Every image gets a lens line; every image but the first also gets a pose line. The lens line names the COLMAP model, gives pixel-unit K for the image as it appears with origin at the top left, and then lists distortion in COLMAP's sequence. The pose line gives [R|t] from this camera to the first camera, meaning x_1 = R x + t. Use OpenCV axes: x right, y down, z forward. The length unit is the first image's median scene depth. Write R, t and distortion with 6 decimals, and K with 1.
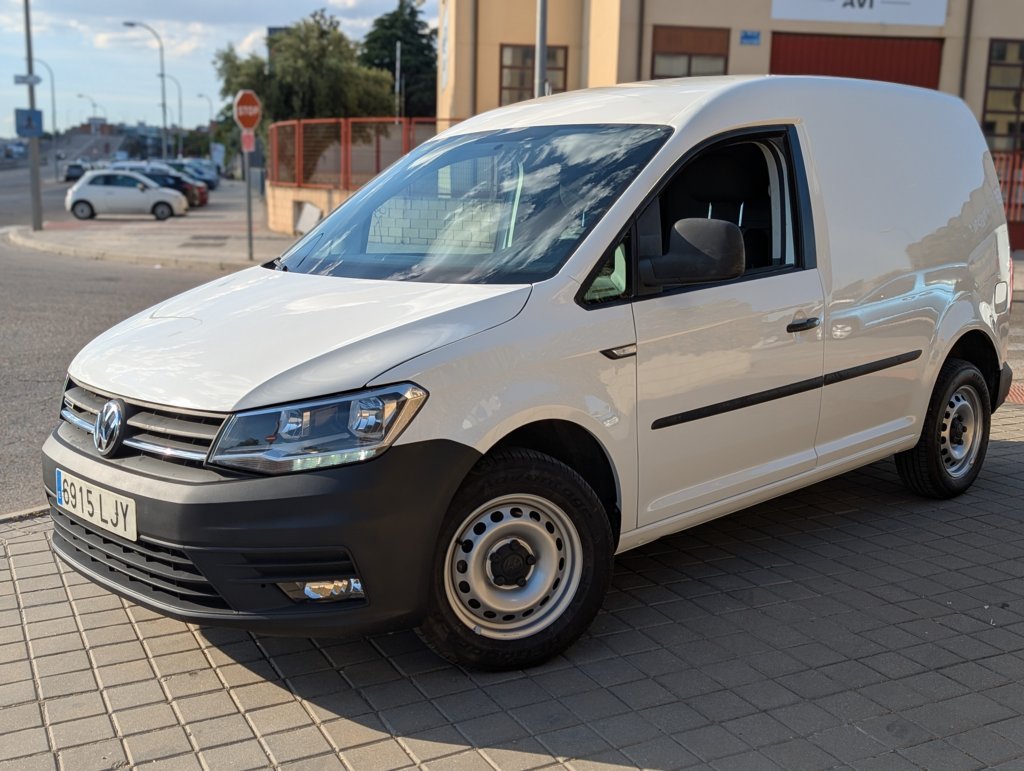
lens RADIAL K [[1129.9, 0, 511.7], [0, 1129.9, 386.3], [0, 0, 1]] dist [0.003081, 0.000000]
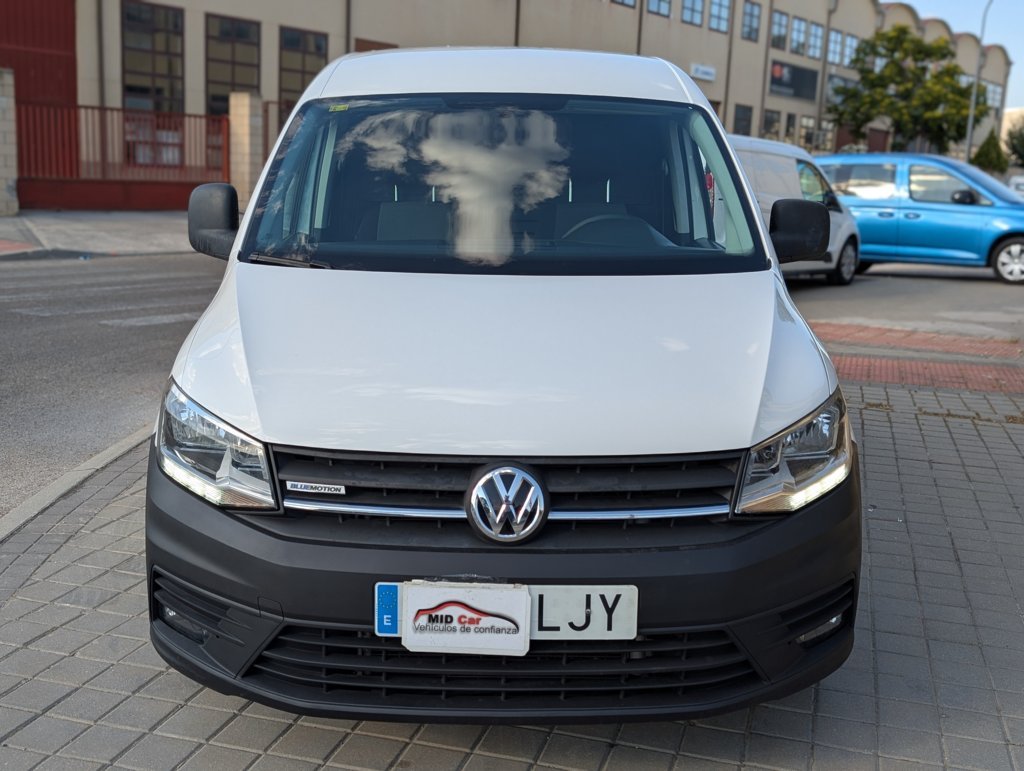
lens RADIAL K [[1129.9, 0, 460.9], [0, 1129.9, 400.8], [0, 0, 1]] dist [0.003081, 0.000000]
pose [[0.680647, -0.133198, 0.720401, -0.822623], [0.095936, 0.991071, 0.092601, -0.089772], [-0.726303, 0.006084, 0.687348, 0.497374]]
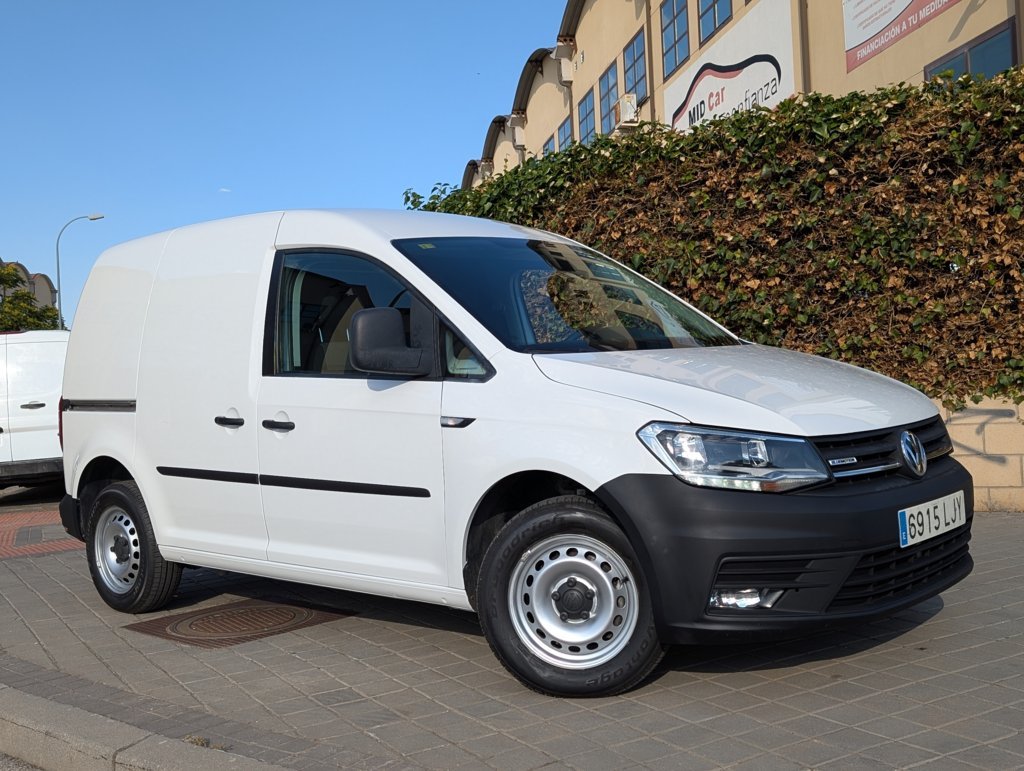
lens RADIAL K [[1129.9, 0, 509.0], [0, 1129.9, 394.4], [0, 0, 1]] dist [0.003081, 0.000000]
pose [[-0.089961, -0.010719, 0.995888, -1.409630], [0.214794, 0.976201, 0.029910, -0.137462], [-0.972507, 0.216602, -0.085518, 1.462145]]
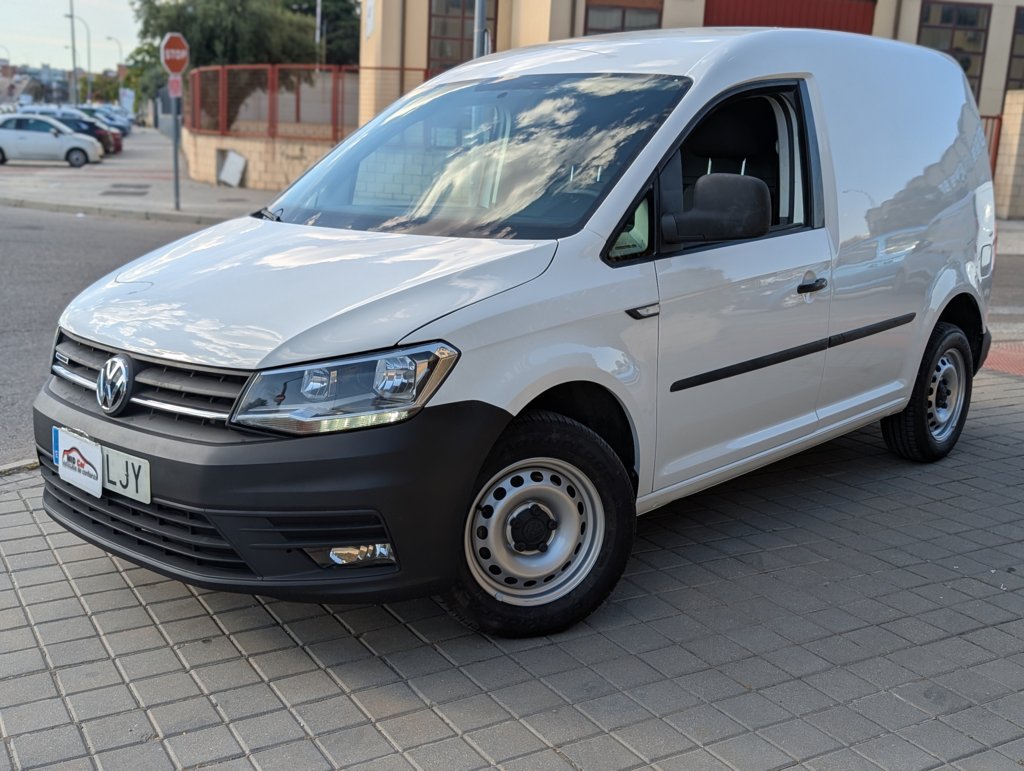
lens RADIAL K [[1129.9, 0, 484.3], [0, 1129.9, 402.9], [0, 0, 1]] dist [0.003081, 0.000000]
pose [[0.998587, 0.008928, 0.052377, -0.089314], [-0.011692, 0.998542, 0.052705, -0.001616], [-0.051830, -0.053243, 0.997236, 0.034923]]
